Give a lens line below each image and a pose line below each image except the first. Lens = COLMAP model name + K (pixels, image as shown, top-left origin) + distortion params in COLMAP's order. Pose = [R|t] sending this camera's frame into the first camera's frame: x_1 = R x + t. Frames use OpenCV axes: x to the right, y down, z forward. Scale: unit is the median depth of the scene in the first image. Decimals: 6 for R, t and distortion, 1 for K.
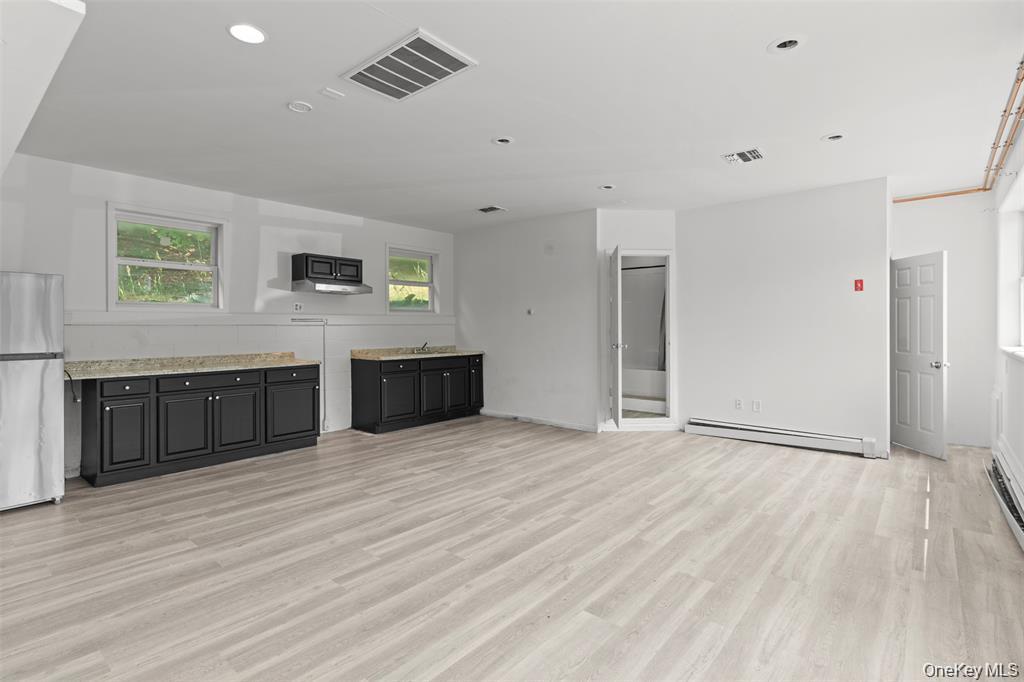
lens RADIAL K [[494.6, 0, 509.2], [0, 494.6, 329.6], [0, 0, 1]] dist [-0.001033, -0.000092]
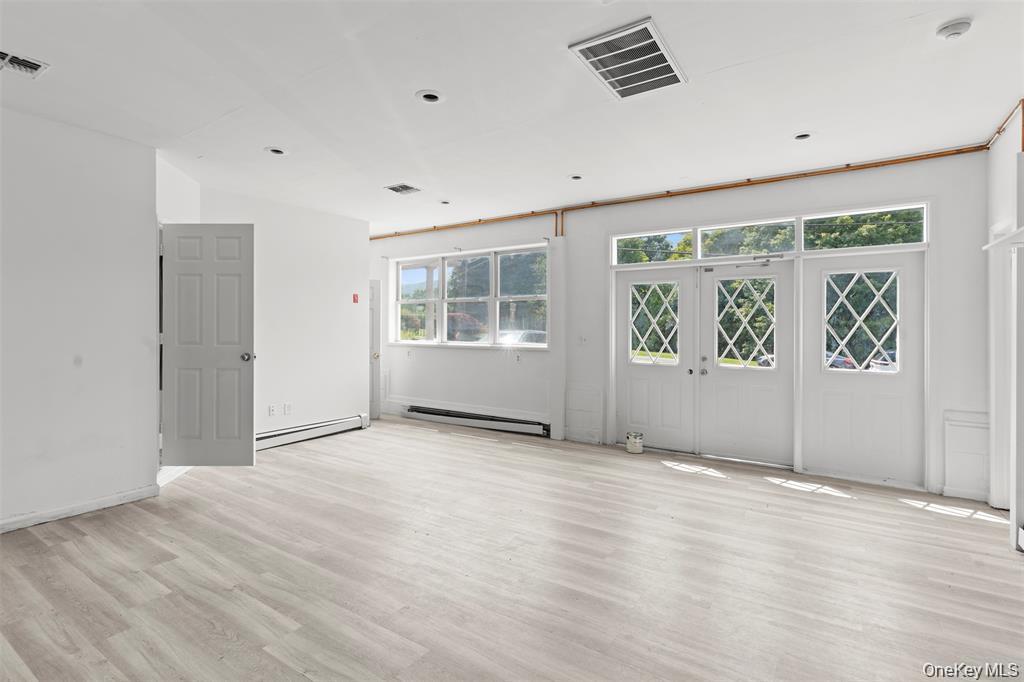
lens RADIAL K [[486.3, 0, 510.9], [0, 486.3, 335.3], [0, 0, 1]] dist [0.000806, 0.000273]
pose [[-0.115754, -0.014164, 0.993177, -0.819645], [0.001849, 0.999894, 0.014475, -0.014378], [-0.993276, 0.003512, -0.115715, 0.990265]]
